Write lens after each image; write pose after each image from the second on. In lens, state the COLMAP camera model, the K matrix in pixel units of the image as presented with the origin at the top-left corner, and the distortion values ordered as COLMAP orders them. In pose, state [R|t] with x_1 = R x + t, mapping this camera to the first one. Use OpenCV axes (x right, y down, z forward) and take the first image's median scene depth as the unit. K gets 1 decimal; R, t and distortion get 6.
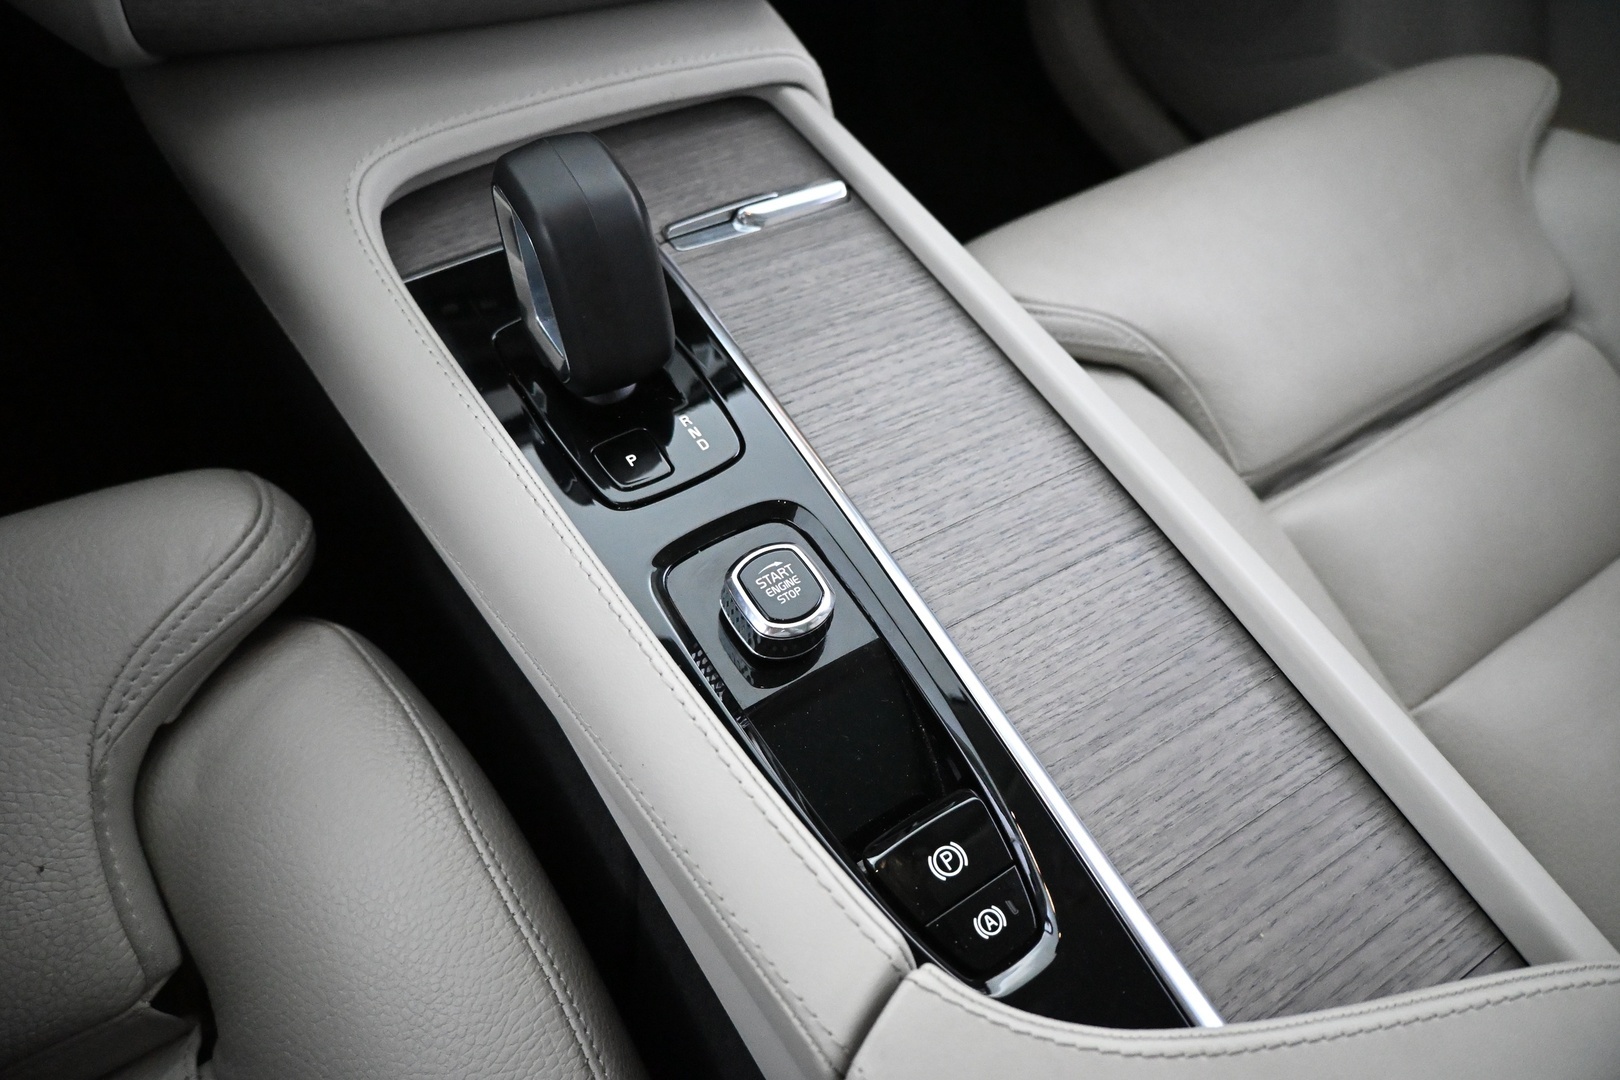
lens RADIAL K [[1102.7, 0, 814.8], [0, 1102.7, 537.9], [0, 0, 1]] dist [-0.000757, -0.007866]
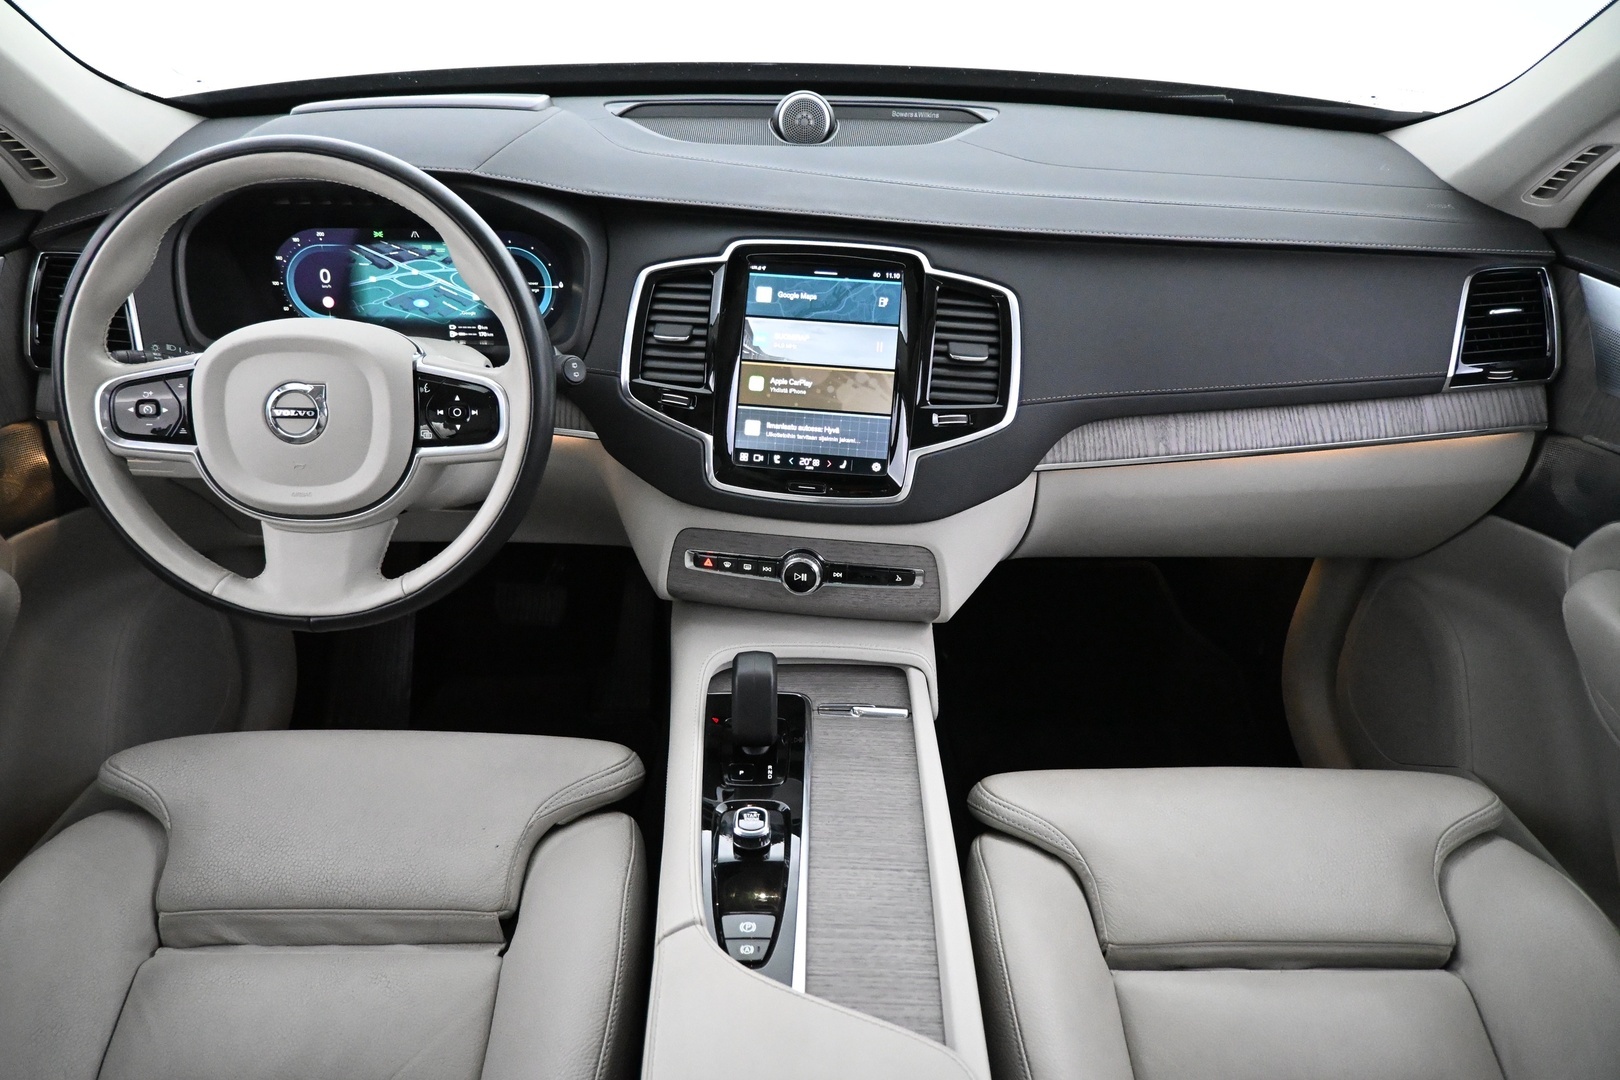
lens RADIAL K [[1102.7, 0, 812.0], [0, 1102.7, 529.9], [0, 0, 1]] dist [-0.000757, -0.007866]
pose [[0.842755, 0.166202, -0.511997, 1.098355], [-0.400350, 0.829339, -0.389766, 0.365677], [0.359839, 0.533455, 0.765468, -1.101632]]
